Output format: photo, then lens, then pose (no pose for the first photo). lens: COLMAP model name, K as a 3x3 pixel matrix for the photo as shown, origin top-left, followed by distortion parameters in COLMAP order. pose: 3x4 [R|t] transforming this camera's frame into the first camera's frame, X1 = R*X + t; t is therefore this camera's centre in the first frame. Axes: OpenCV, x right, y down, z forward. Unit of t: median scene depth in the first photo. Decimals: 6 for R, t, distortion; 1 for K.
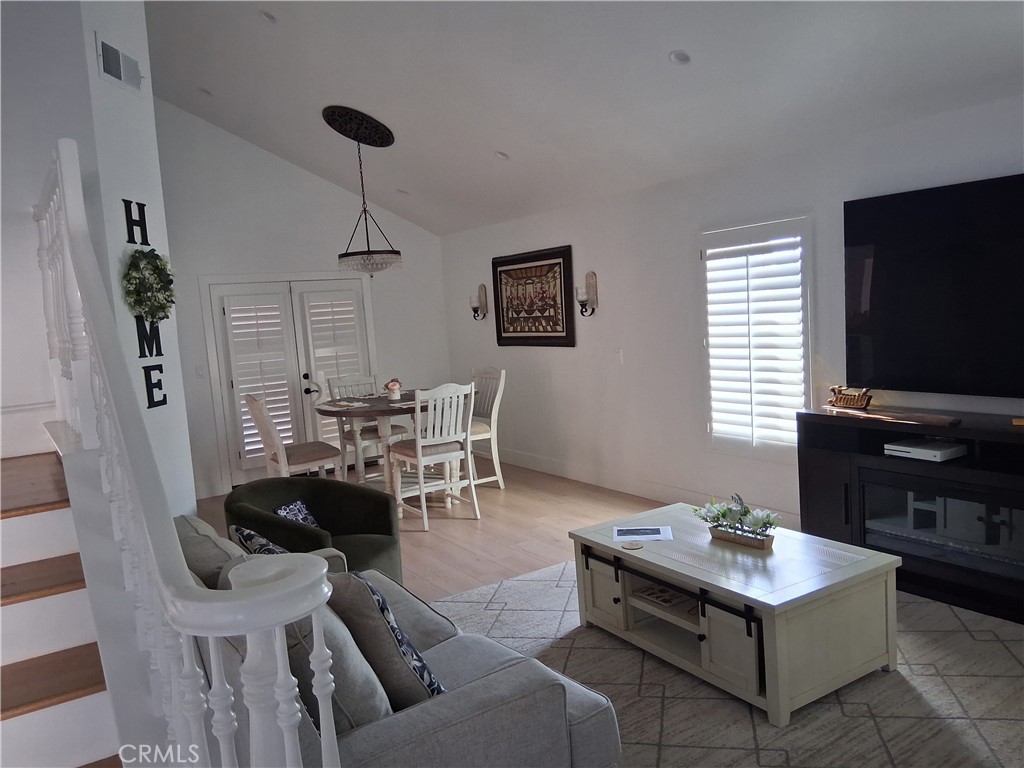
lens RADIAL K [[772.4, 0, 509.2], [0, 772.4, 386.2], [0, 0, 1]] dist [0.114222, -0.186999]
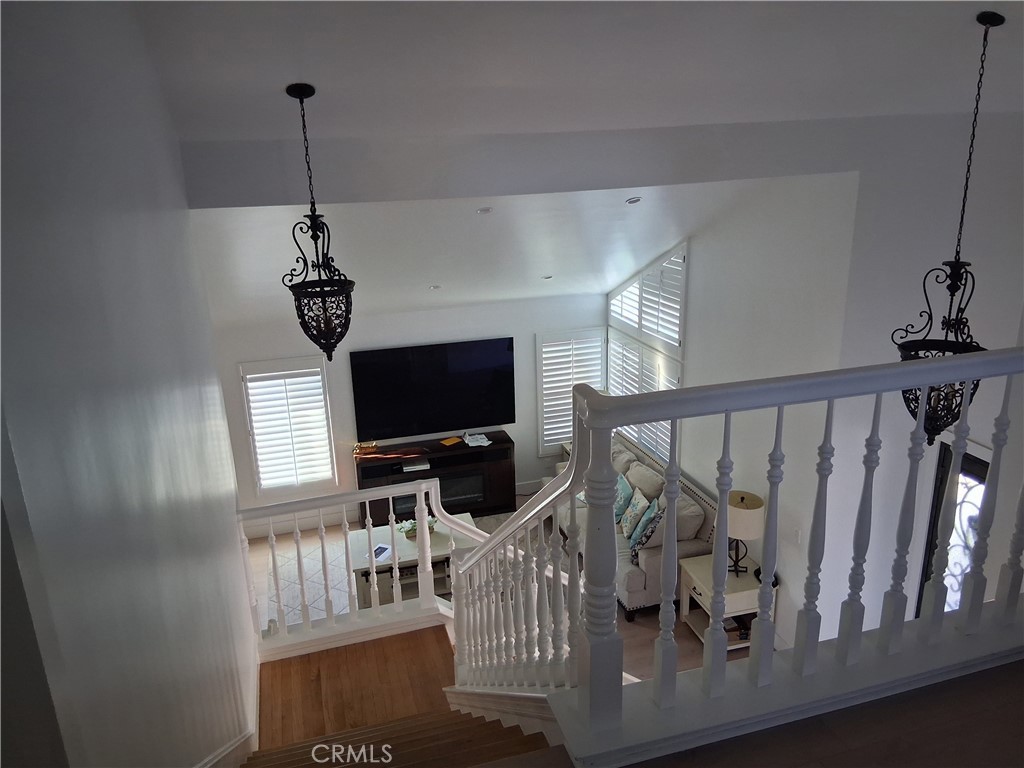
lens RADIAL K [[772.4, 0, 509.2], [0, 772.4, 386.2], [0, 0, 1]] dist [0.114222, -0.186999]
pose [[0.269205, -0.230944, 0.934983, -1.113136], [0.105915, 0.972034, 0.209600, -0.448382], [-0.957241, 0.042604, 0.286137, 0.074849]]
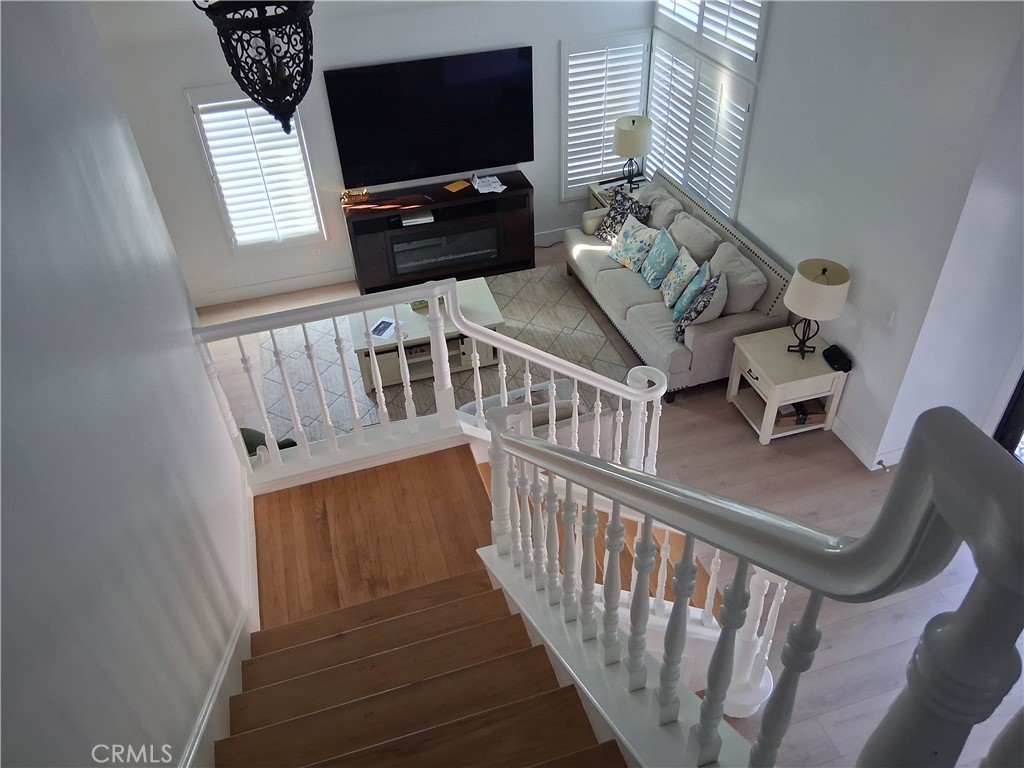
lens RADIAL K [[772.4, 0, 509.2], [0, 772.4, 386.2], [0, 0, 1]] dist [0.114222, -0.186999]
pose [[0.261119, -0.559436, 0.786669, -0.876639], [0.116653, 0.827257, 0.549579, -0.456022], [-0.958232, -0.051738, 0.281273, 0.182286]]
